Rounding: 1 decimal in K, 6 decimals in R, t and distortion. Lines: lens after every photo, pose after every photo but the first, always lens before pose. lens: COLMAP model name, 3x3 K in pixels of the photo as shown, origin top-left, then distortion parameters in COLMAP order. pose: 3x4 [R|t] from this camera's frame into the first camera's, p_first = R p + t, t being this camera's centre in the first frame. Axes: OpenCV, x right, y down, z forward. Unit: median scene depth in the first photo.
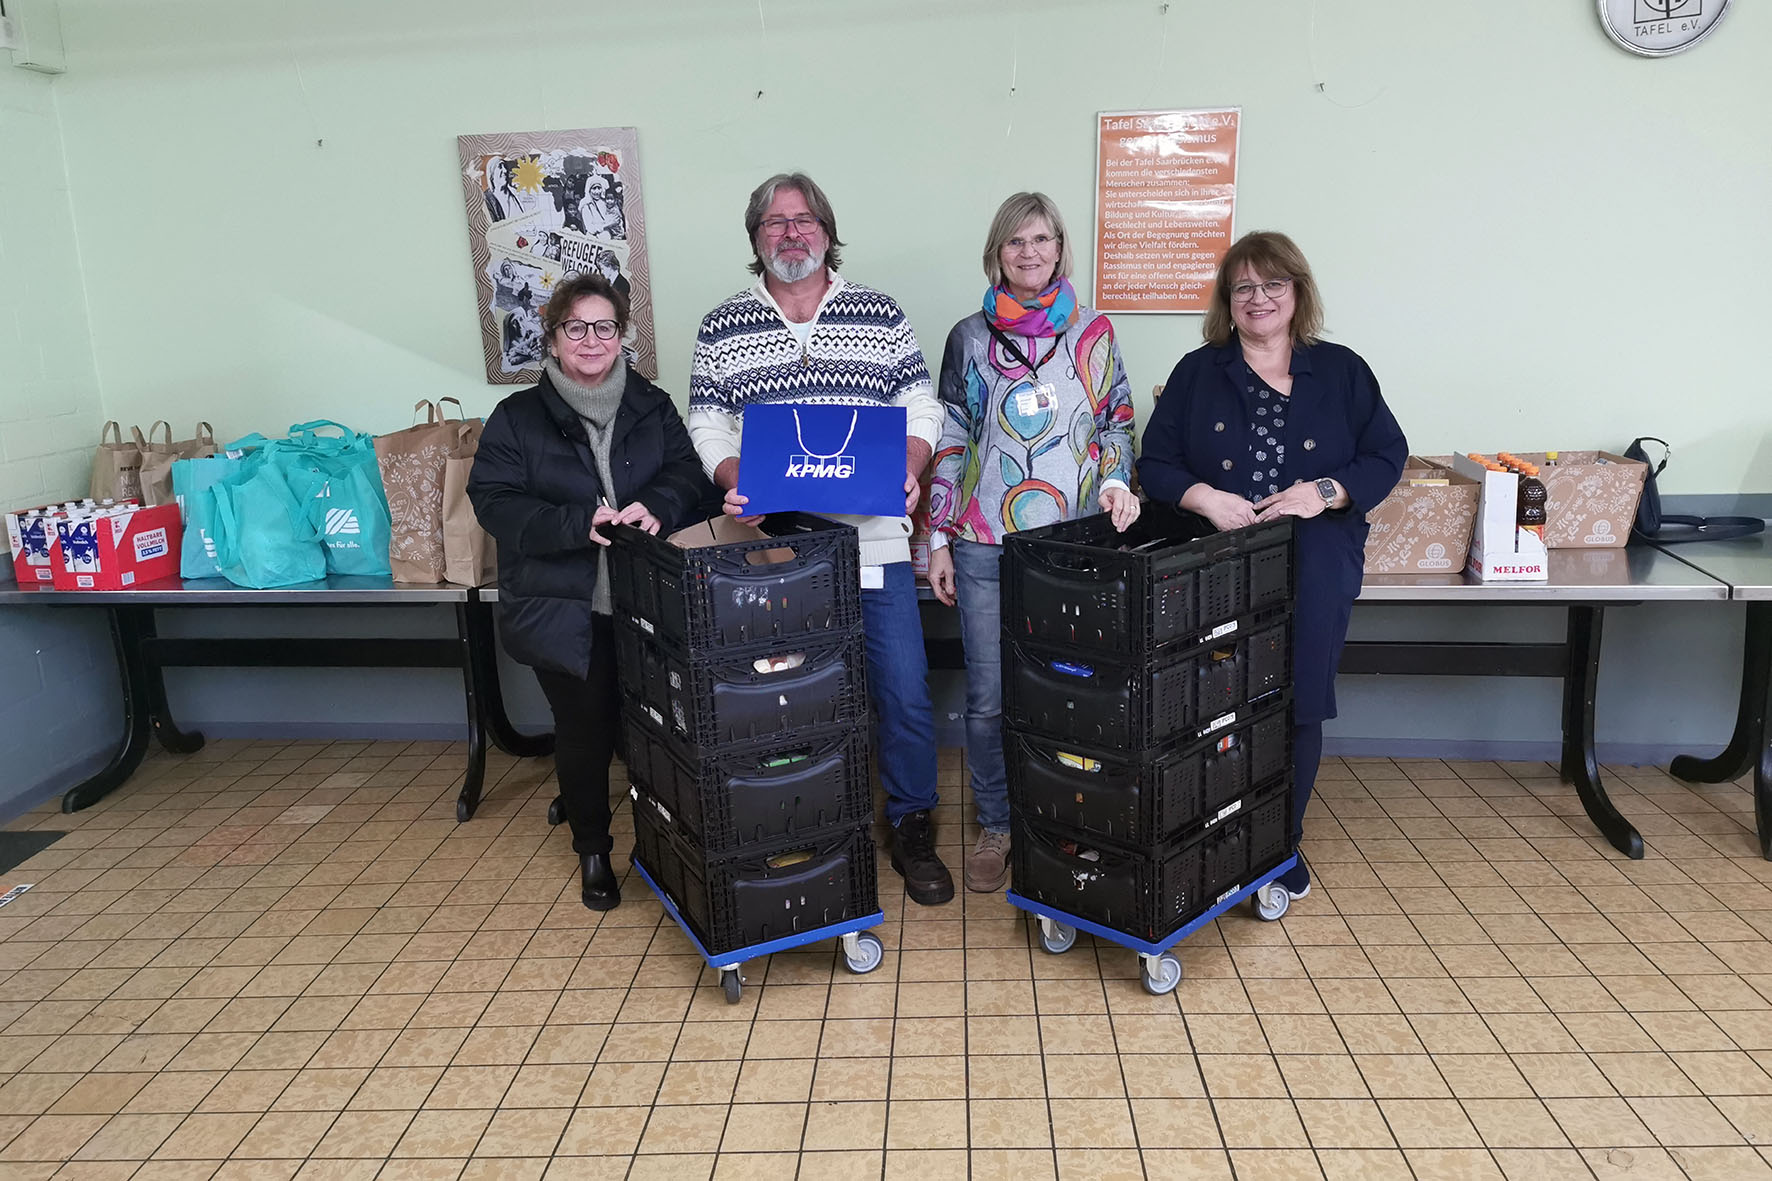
lens RADIAL K [[1524.6, 0, 888.0], [0, 1524.6, 625.9], [0, 0, 1]] dist [0.002443, 0.008156]
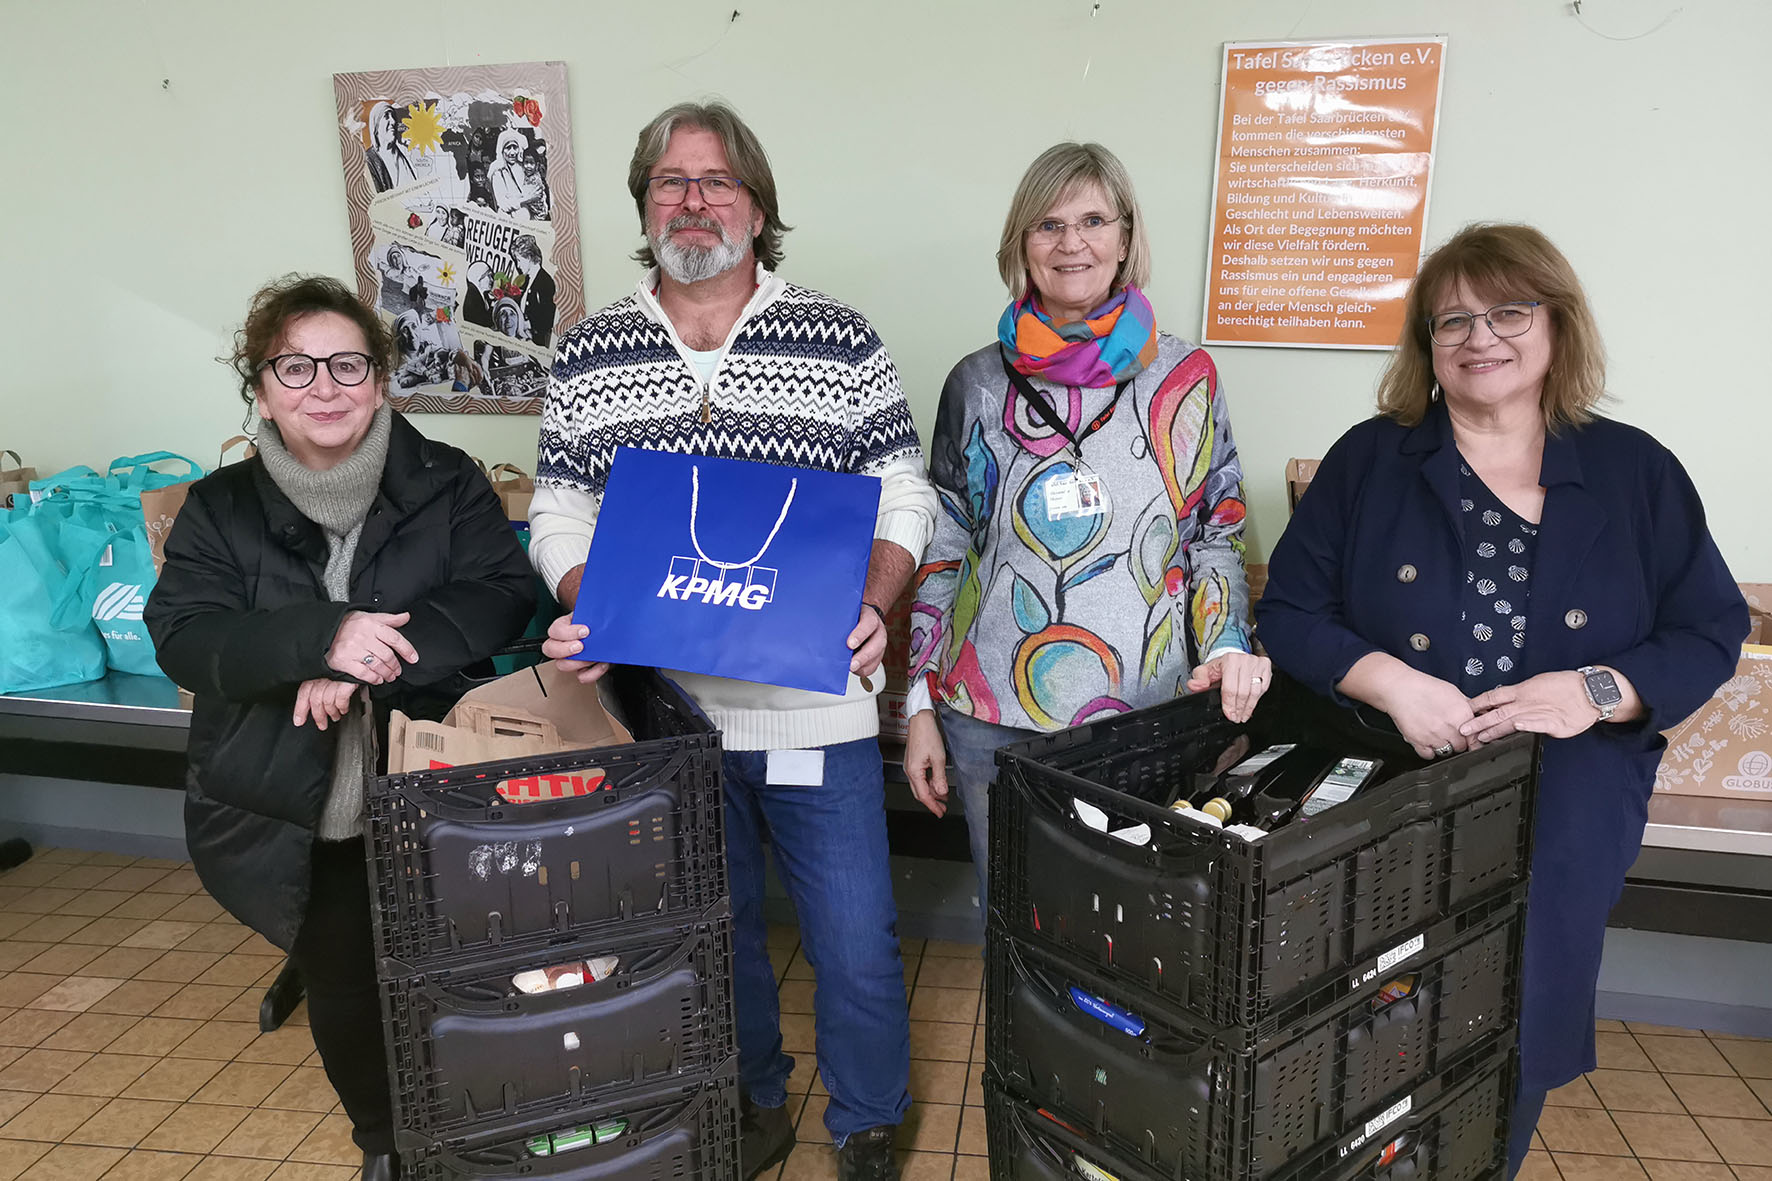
lens RADIAL K [[1311.7, 0, 925.9], [0, 1311.7, 589.4], [0, 0, 1]] dist [0.042083, -0.073640]
pose [[0.994630, 0.048742, -0.091295, 0.083211], [-0.048815, 0.998807, 0.001429, -0.106941], [0.091256, 0.003036, 0.995823, 0.477226]]
